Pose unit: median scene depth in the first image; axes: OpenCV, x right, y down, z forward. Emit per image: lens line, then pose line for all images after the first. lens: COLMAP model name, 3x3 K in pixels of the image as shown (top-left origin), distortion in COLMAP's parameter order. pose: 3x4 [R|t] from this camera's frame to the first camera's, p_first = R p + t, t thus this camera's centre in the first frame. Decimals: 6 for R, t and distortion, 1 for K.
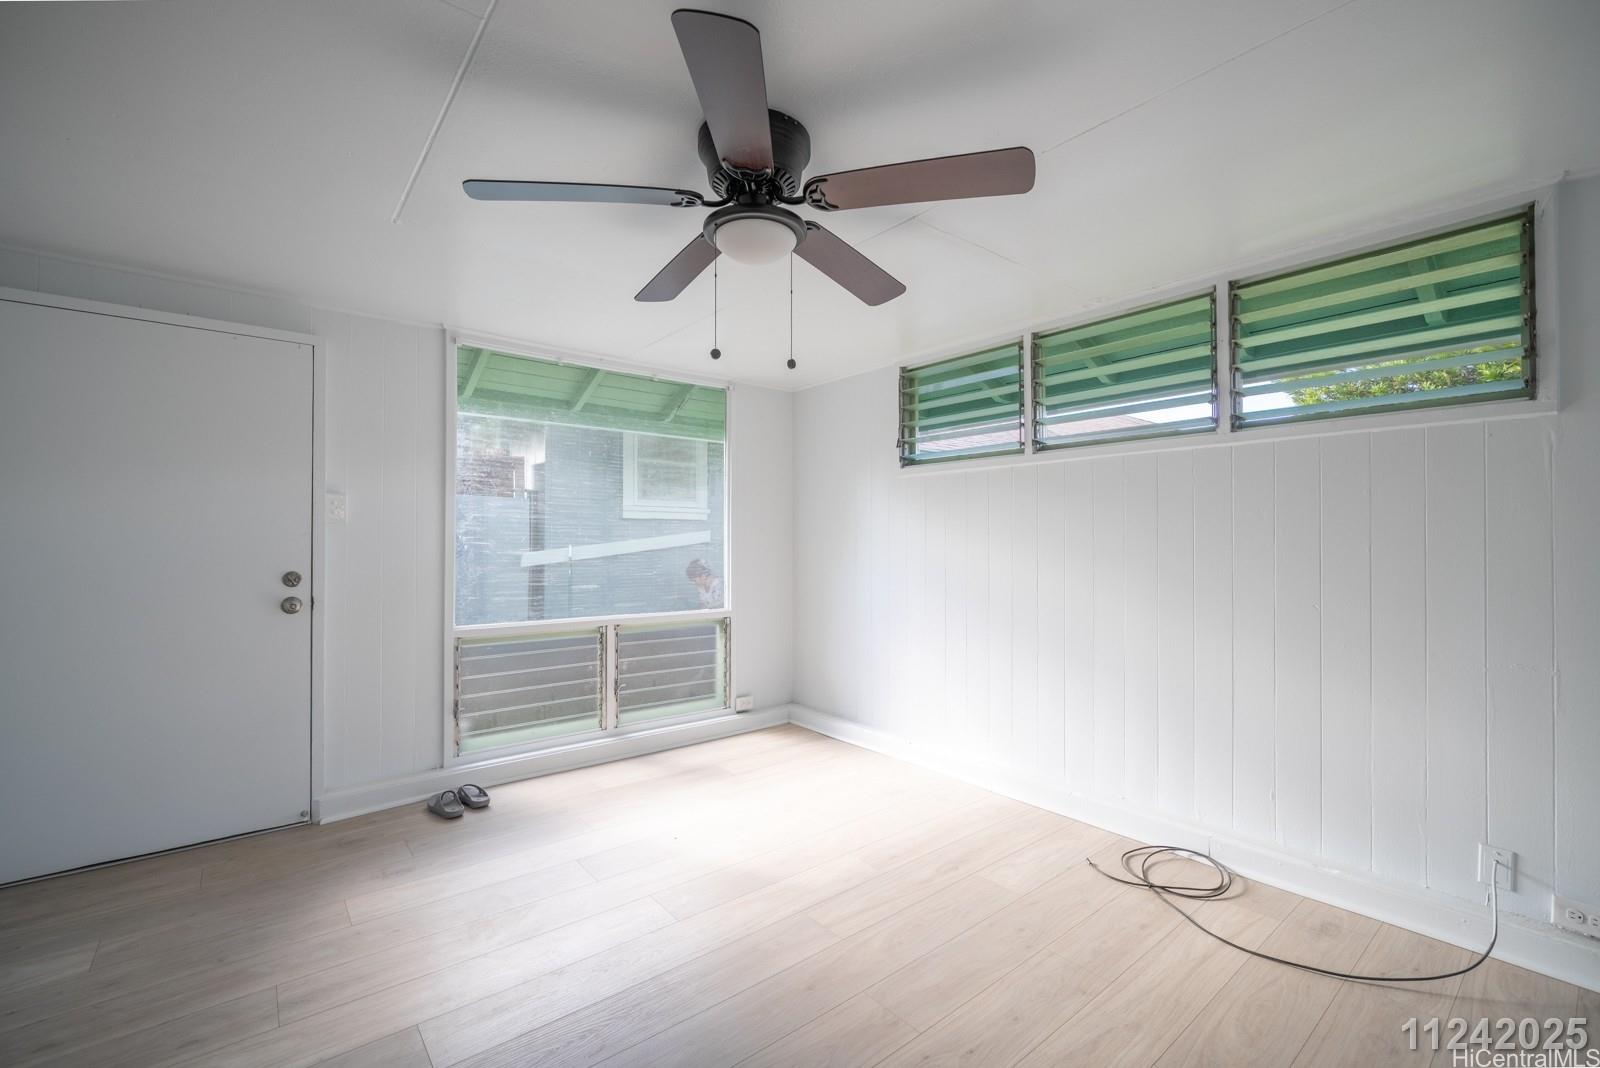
lens RADIAL K [[677.4, 0, 805.8], [0, 677.4, 530.5], [0, 0, 1]] dist [0.004761, -0.000201]
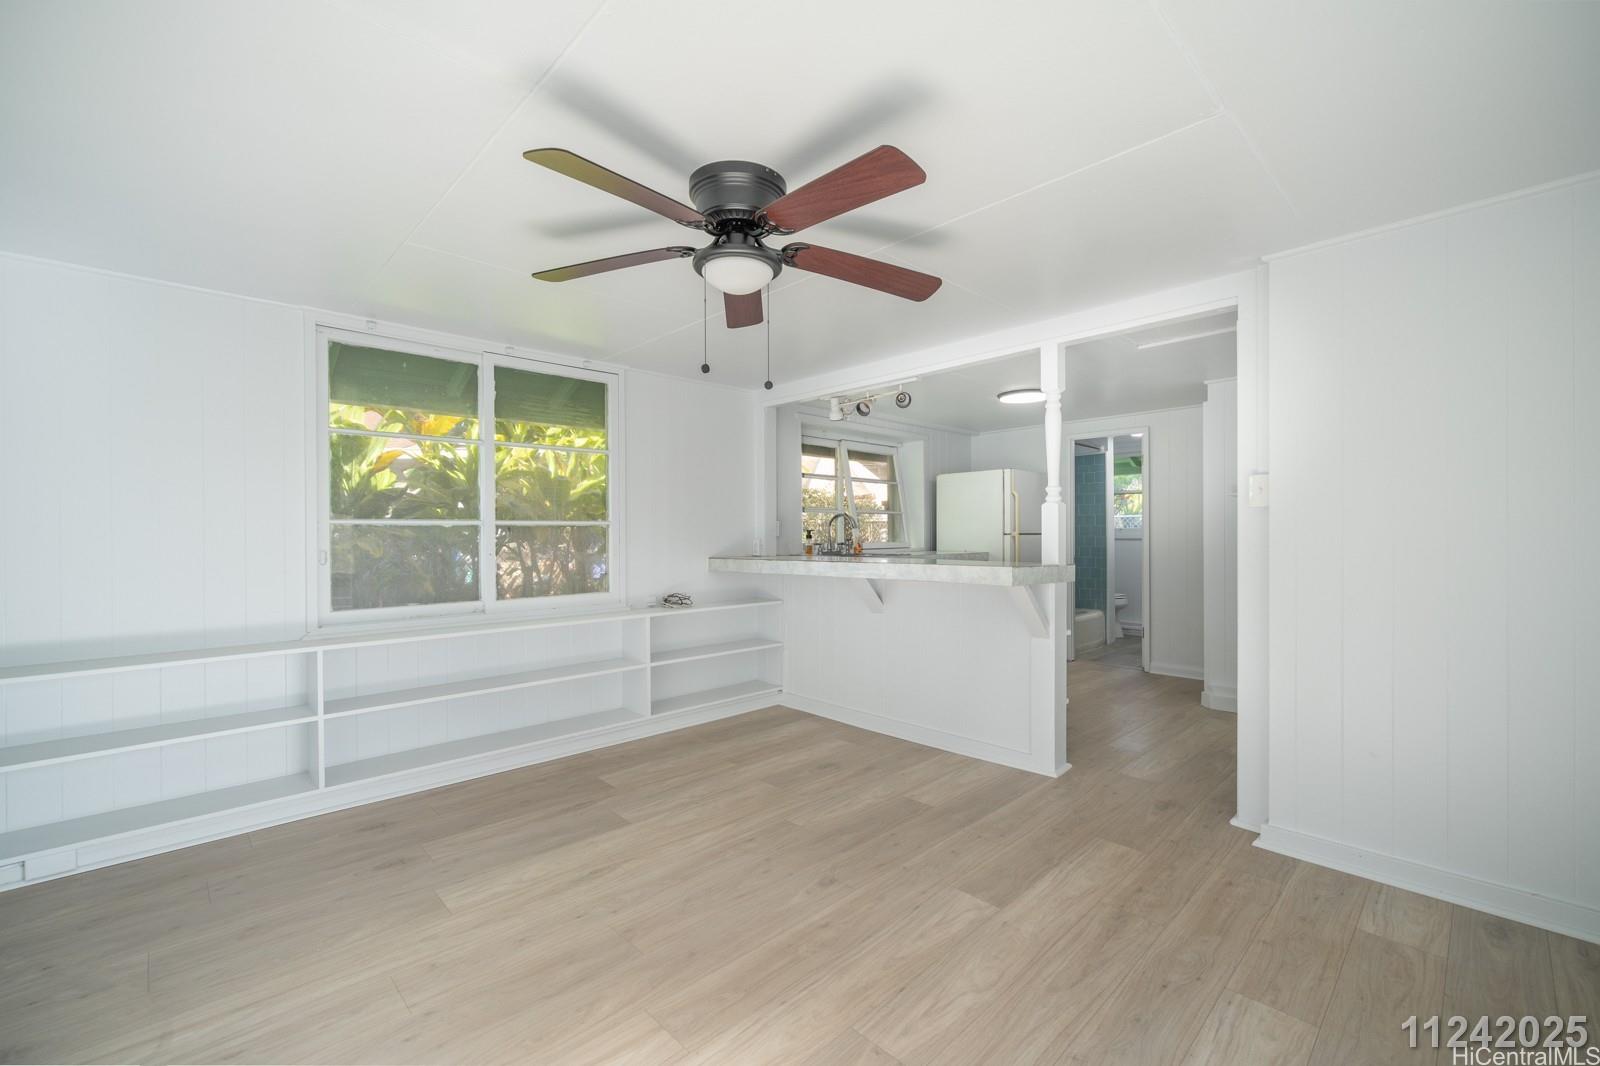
lens RADIAL K [[677.4, 0, 801.1], [0, 677.4, 544.0], [0, 0, 1]] dist [0.004761, -0.000201]
pose [[-0.996704, 0.007910, -0.080743, -0.047689], [0.007676, 0.999965, 0.003204, 0.017538], [0.080765, 0.002574, -0.996730, 1.308178]]
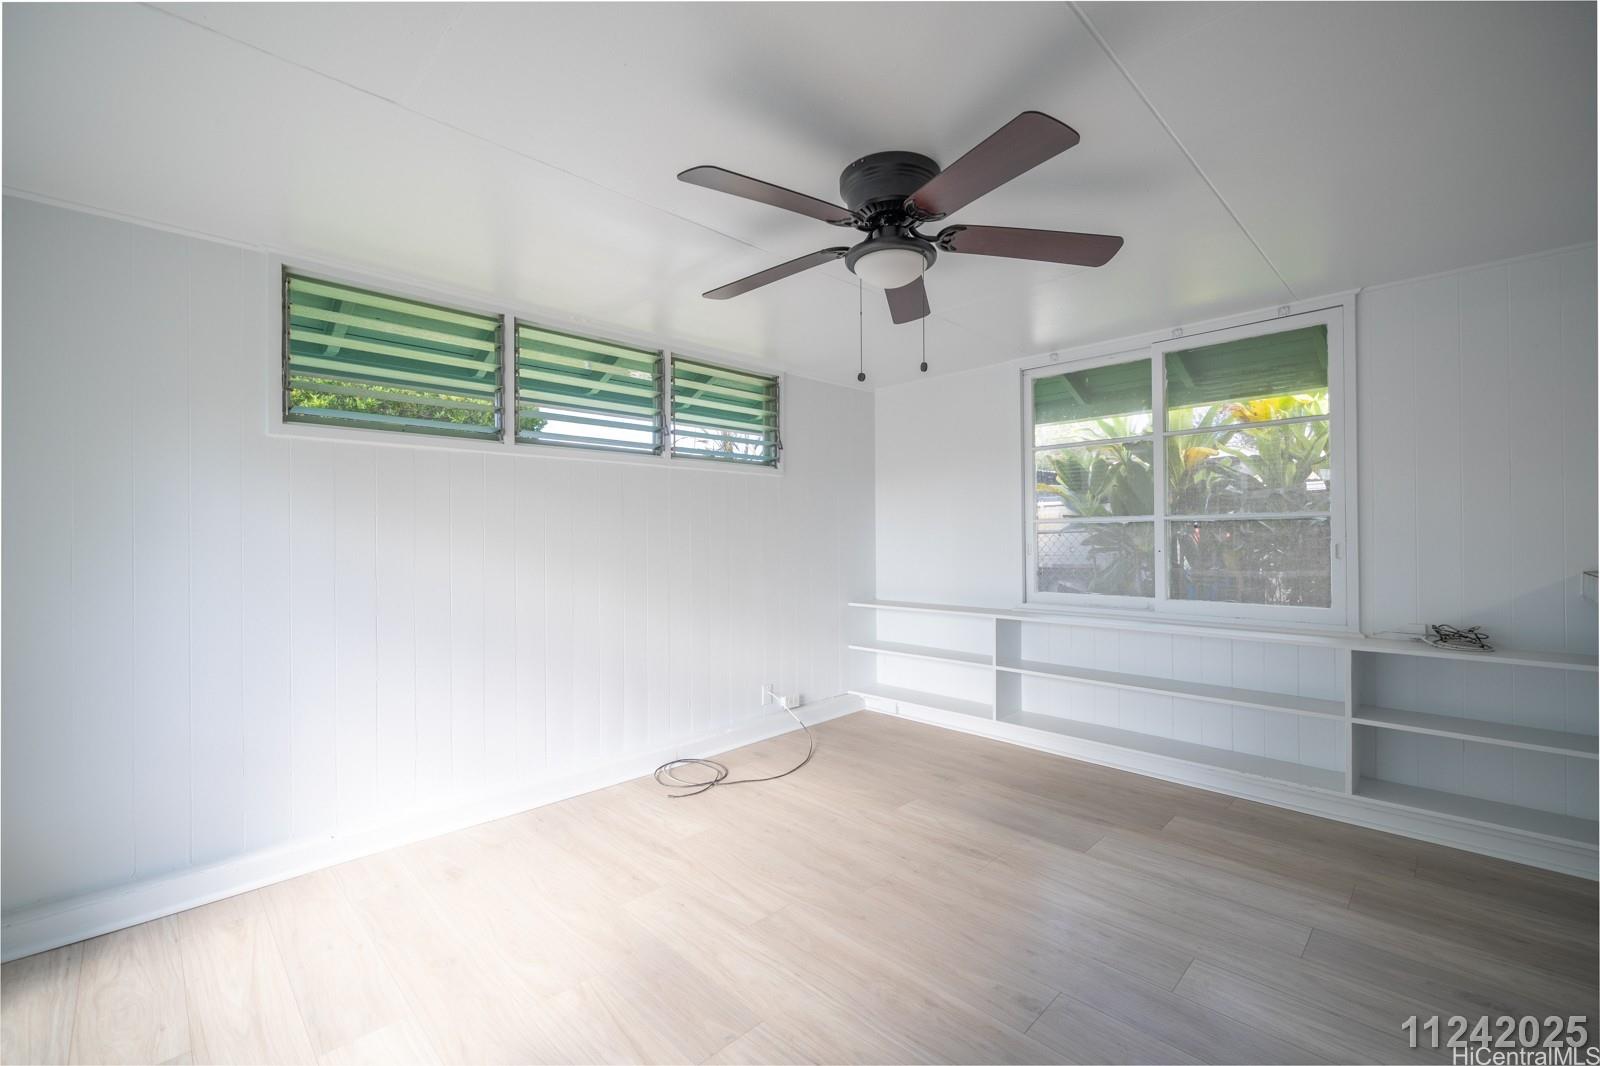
lens RADIAL K [[677.4, 0, 796.3], [0, 677.4, 524.8], [0, 0, 1]] dist [0.004761, -0.000201]
pose [[-0.083838, 0.019019, 0.996298, -0.721135], [-0.003864, 0.999804, -0.019411, 0.017633], [-0.996472, -0.005478, -0.083748, 0.762801]]
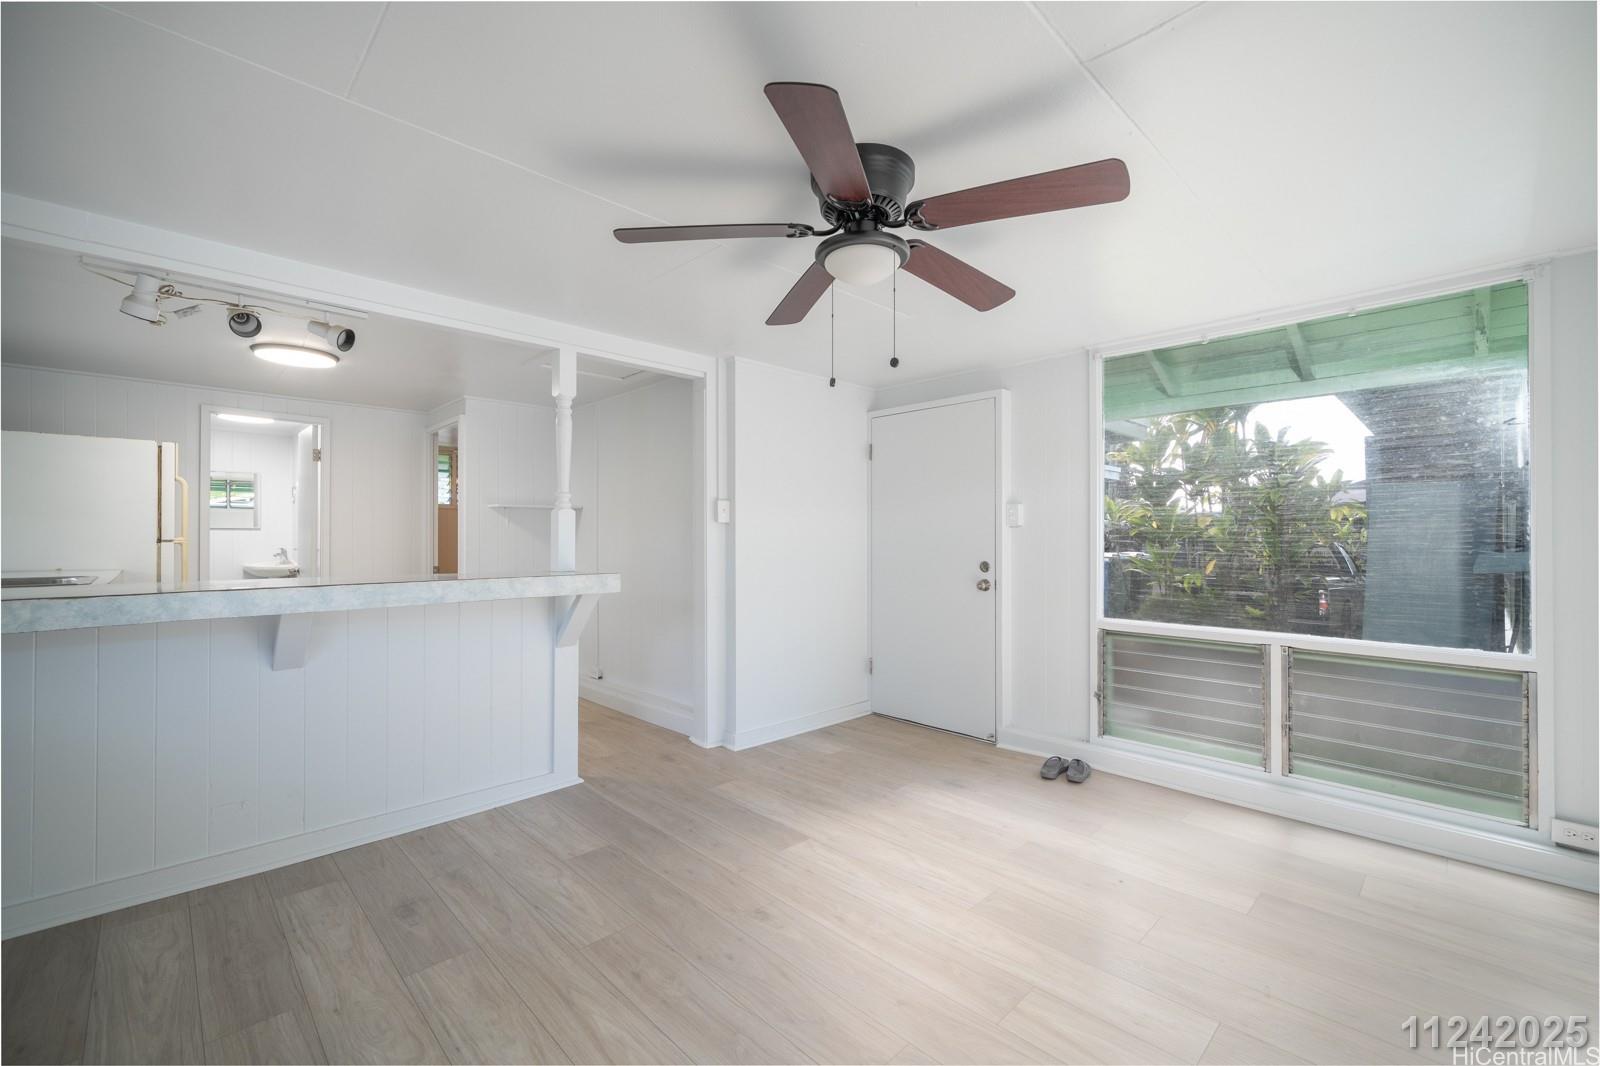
lens RADIAL K [[677.4, 0, 808.0], [0, 677.4, 540.5], [0, 0, 1]] dist [0.004761, -0.000201]
pose [[0.100916, 0.003183, -0.994890, 0.605133], [0.012047, 0.999918, 0.004421, 0.006574], [0.994822, -0.012432, 0.100869, 0.492975]]
